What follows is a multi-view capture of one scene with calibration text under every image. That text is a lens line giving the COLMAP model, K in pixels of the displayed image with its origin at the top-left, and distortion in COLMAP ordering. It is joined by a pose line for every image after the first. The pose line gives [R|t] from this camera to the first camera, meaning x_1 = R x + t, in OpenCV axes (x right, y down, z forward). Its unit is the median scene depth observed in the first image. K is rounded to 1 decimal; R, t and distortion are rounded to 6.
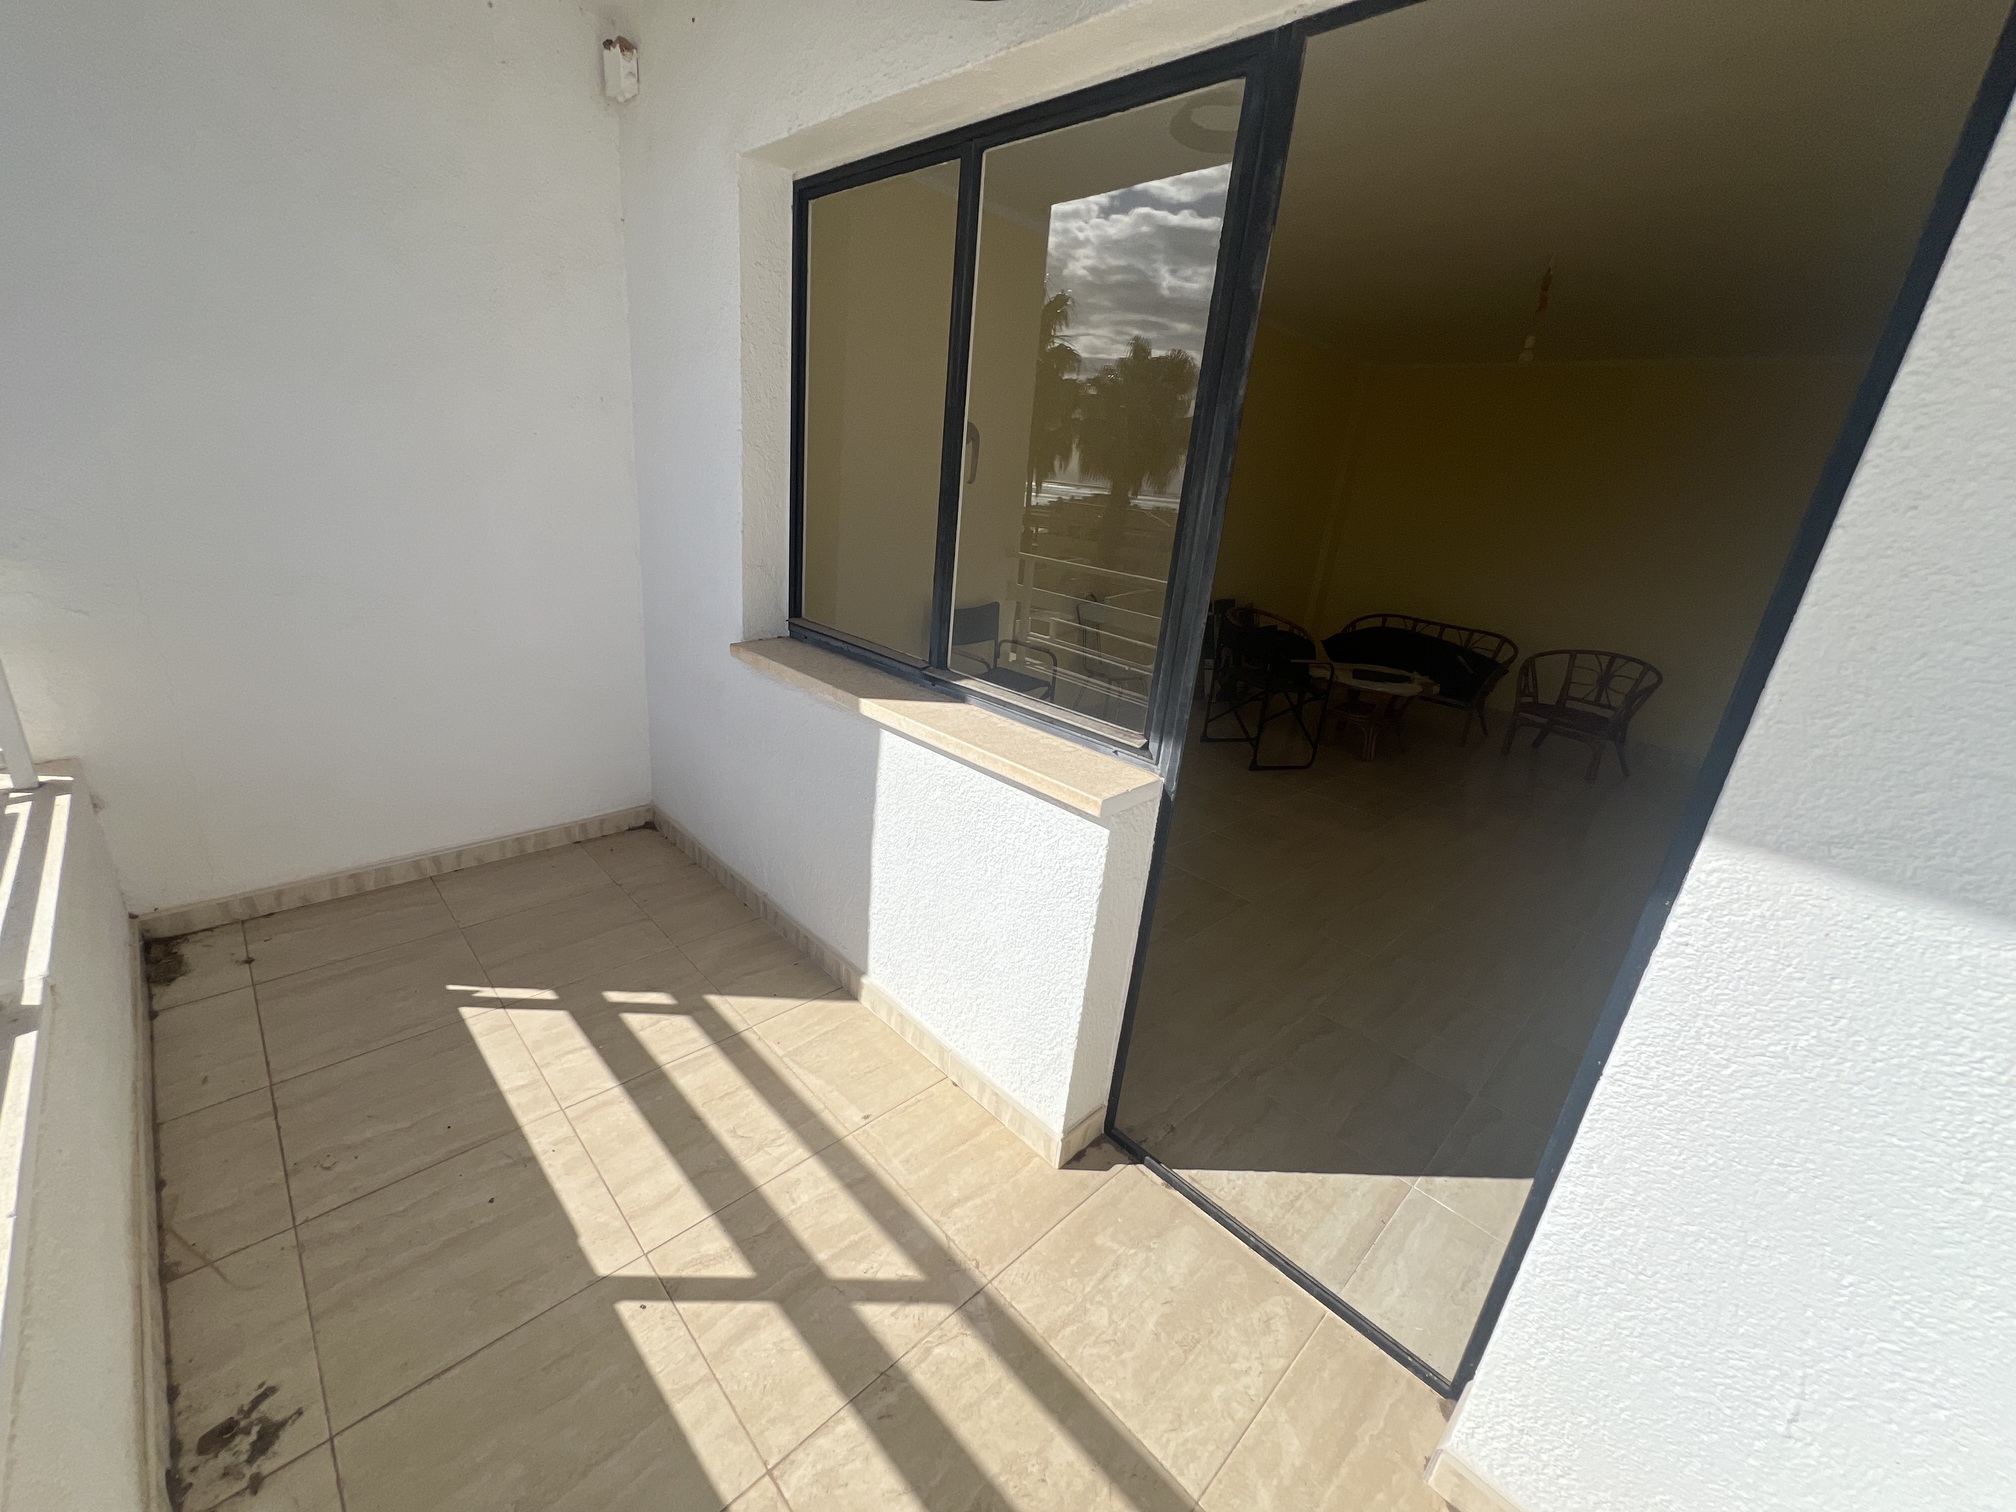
lens RADIAL K [[807.4, 0, 1001.0], [0, 807.4, 755.0], [0, 0, 1]] dist [-0.000837, -0.000570]
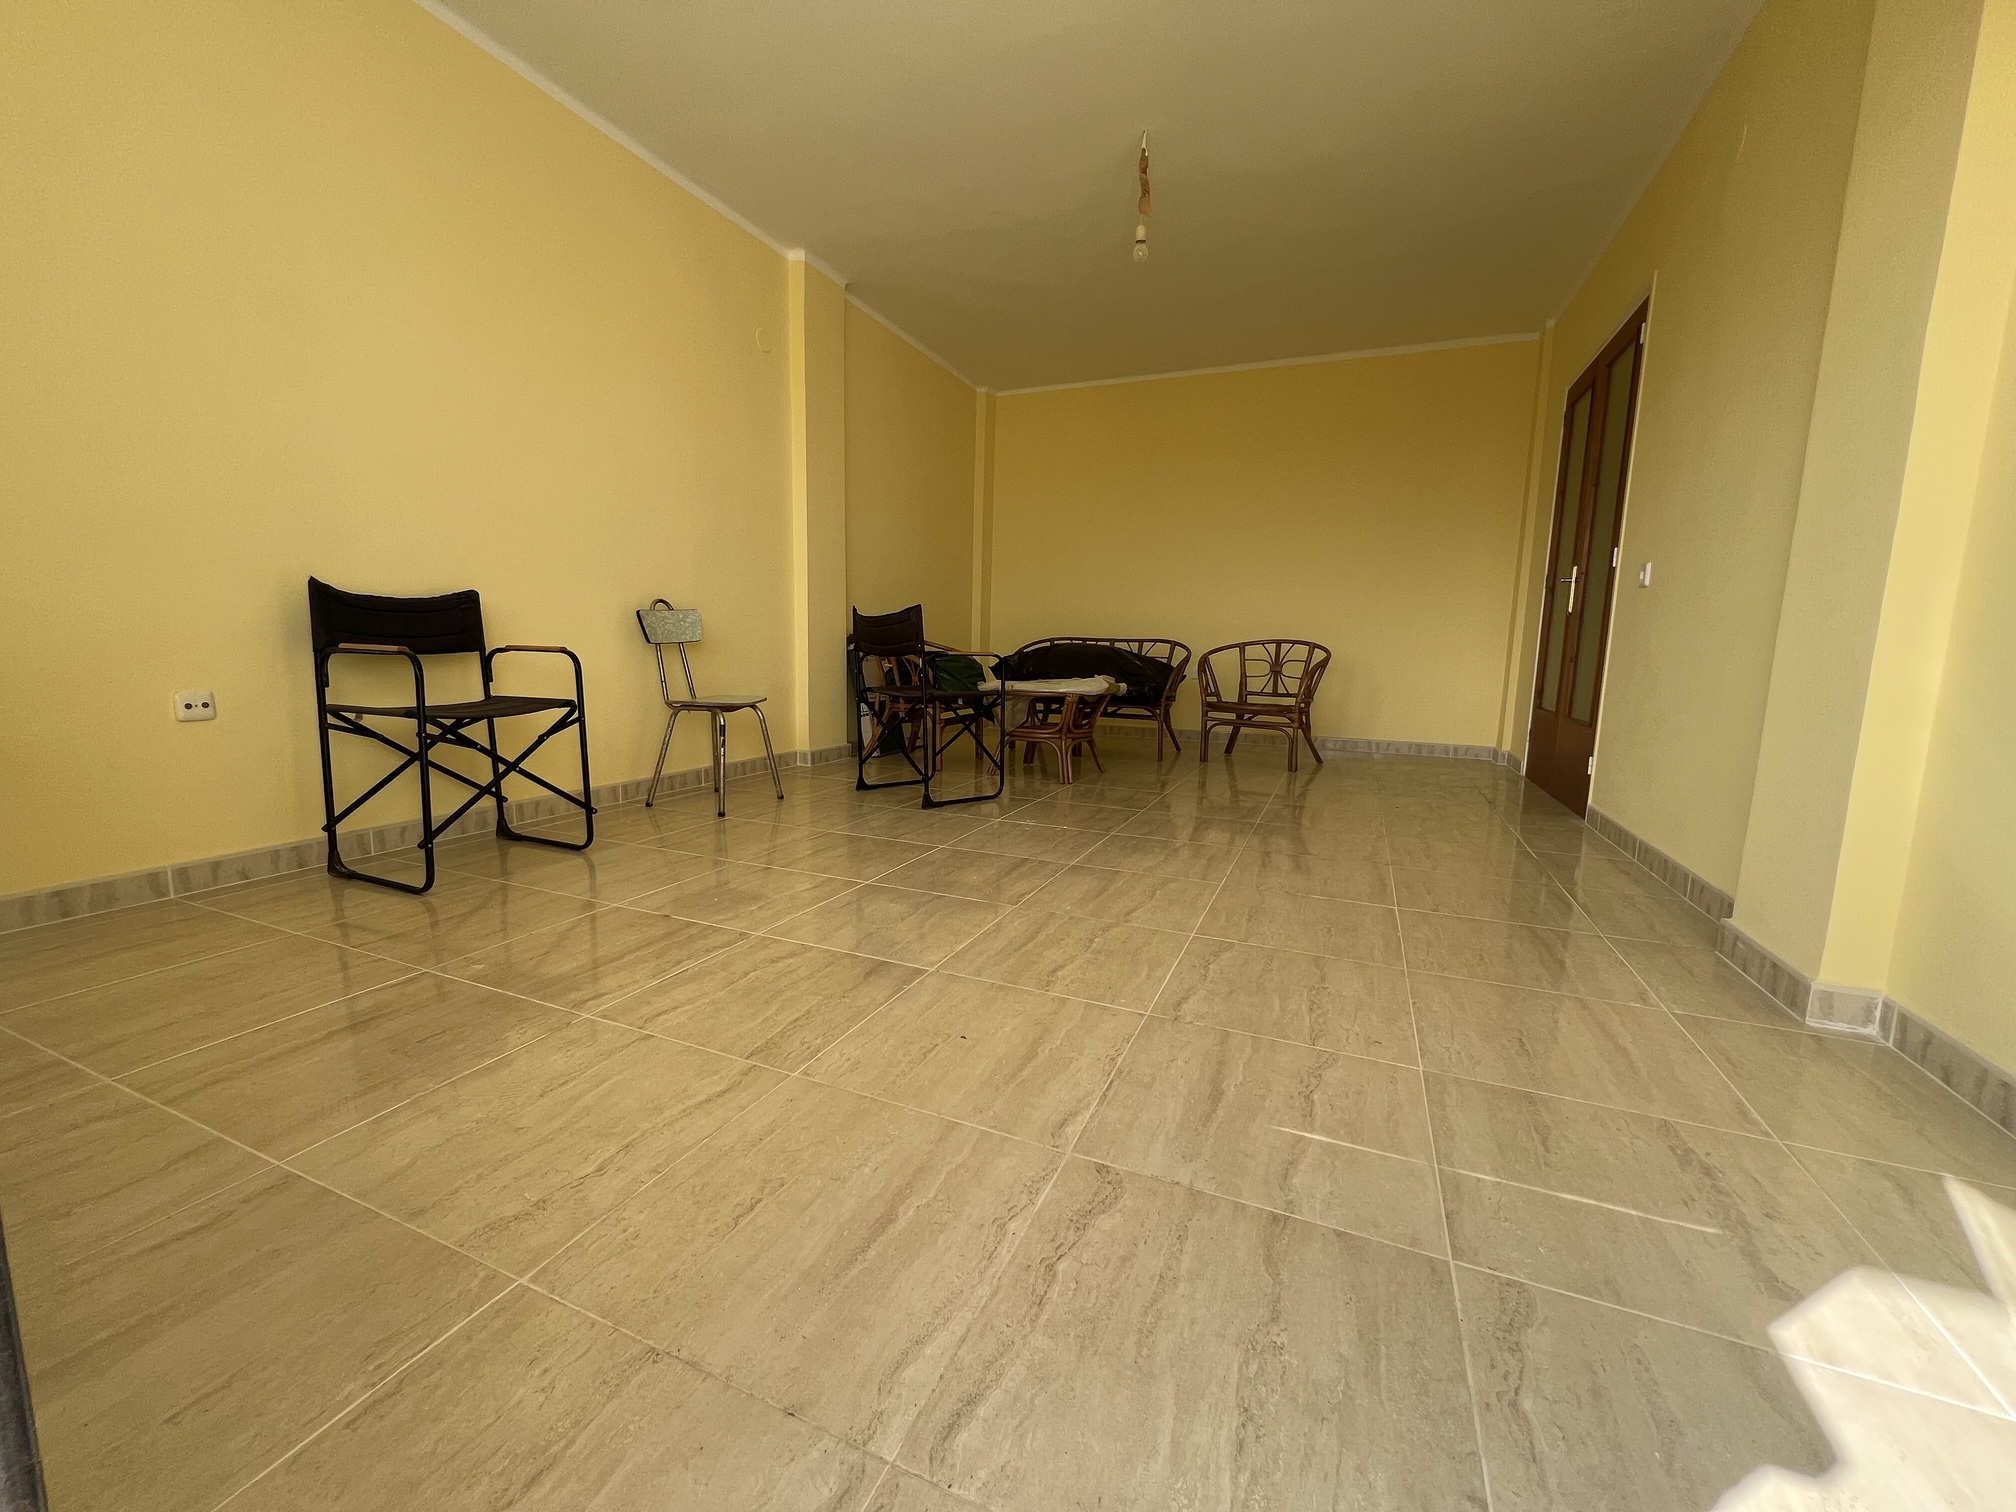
lens RADIAL K [[807.4, 0, 1001.0], [0, 807.4, 755.0], [0, 0, 1]] dist [-0.000837, -0.000570]
pose [[0.924239, -0.127734, 0.359814, 0.101512], [0.187837, 0.972566, -0.137229, 0.071980], [-0.332414, 0.194419, 0.922877, 0.257474]]
